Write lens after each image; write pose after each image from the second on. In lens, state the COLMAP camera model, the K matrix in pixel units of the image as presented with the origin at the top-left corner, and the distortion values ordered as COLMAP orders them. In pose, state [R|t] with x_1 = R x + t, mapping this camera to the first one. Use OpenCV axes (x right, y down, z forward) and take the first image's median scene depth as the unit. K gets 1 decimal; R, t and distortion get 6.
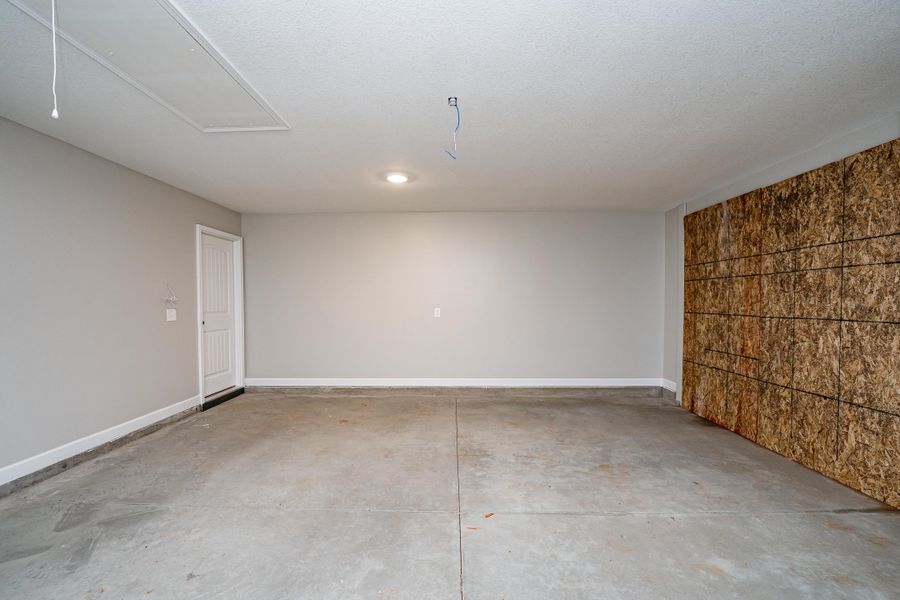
lens RADIAL K [[372.7, 0, 448.9], [0, 372.7, 306.0], [0, 0, 1]] dist [-0.018698, 0.000061]
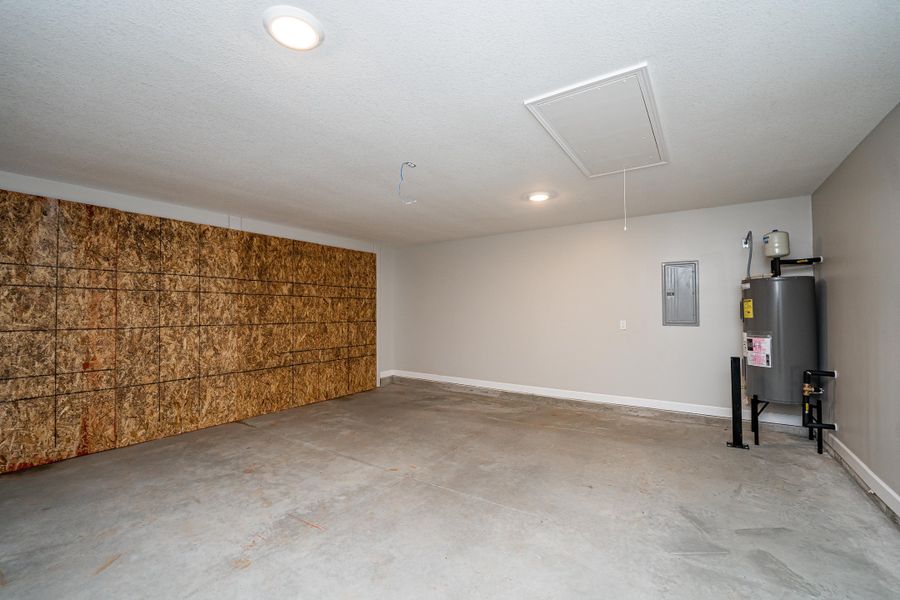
lens RADIAL K [[372.7, 0, 450.1], [0, 372.7, 299.7], [0, 0, 1]] dist [-0.018698, 0.000061]
pose [[-0.828548, 0.021914, 0.559488, -0.642763], [0.011774, 0.999695, -0.021720, -0.023316], [-0.559794, -0.011408, -0.828553, 1.539932]]
